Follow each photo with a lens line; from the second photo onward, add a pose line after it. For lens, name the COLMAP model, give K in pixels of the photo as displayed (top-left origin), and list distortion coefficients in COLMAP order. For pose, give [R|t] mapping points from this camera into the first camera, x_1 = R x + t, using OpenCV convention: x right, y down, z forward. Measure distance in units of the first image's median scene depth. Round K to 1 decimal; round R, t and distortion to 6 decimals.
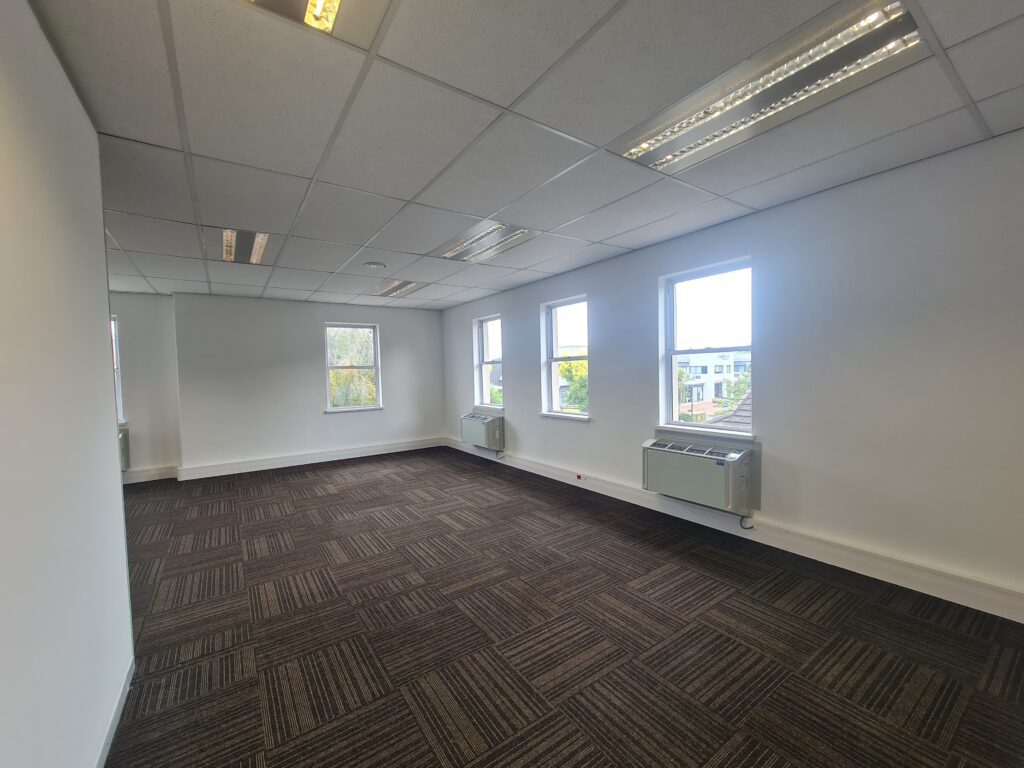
lens RADIAL K [[418.5, 0, 487.6], [0, 418.5, 385.0], [0, 0, 1]] dist [0.000980, -0.000110]
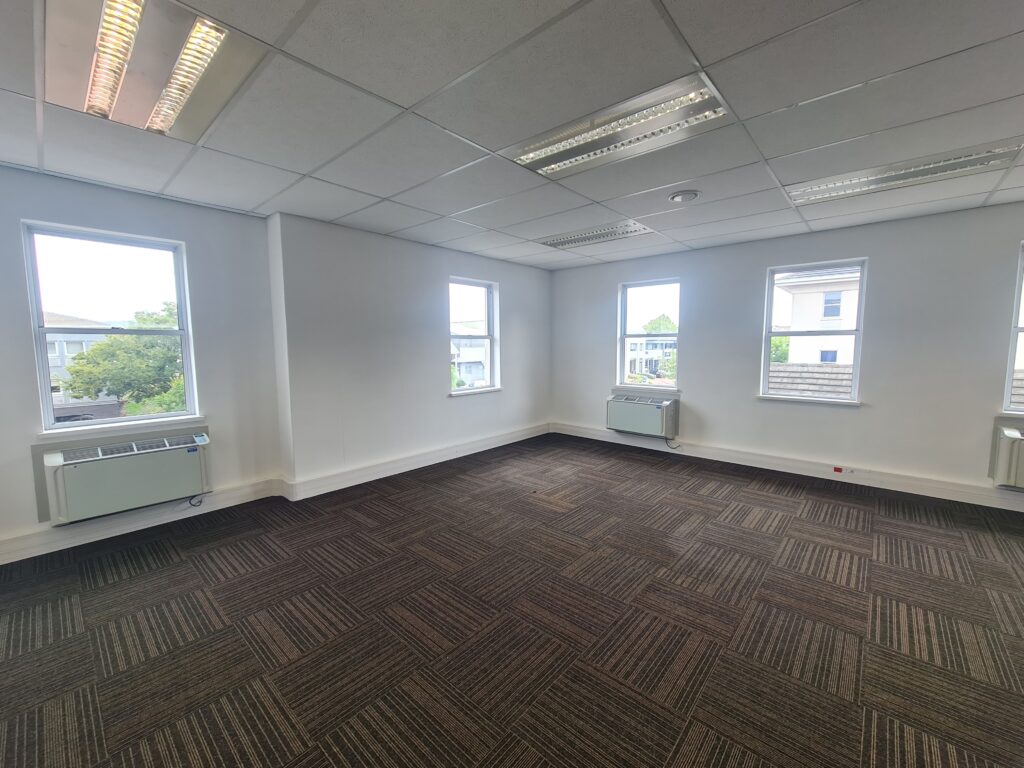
lens RADIAL K [[418.5, 0, 512.4], [0, 418.5, 377.5], [0, 0, 1]] dist [0.000980, -0.000110]
pose [[0.965278, 0.009798, 0.261042, -0.576572], [-0.018741, 0.999319, 0.031793, 0.011313], [-0.260553, -0.035581, 0.964804, 0.293966]]
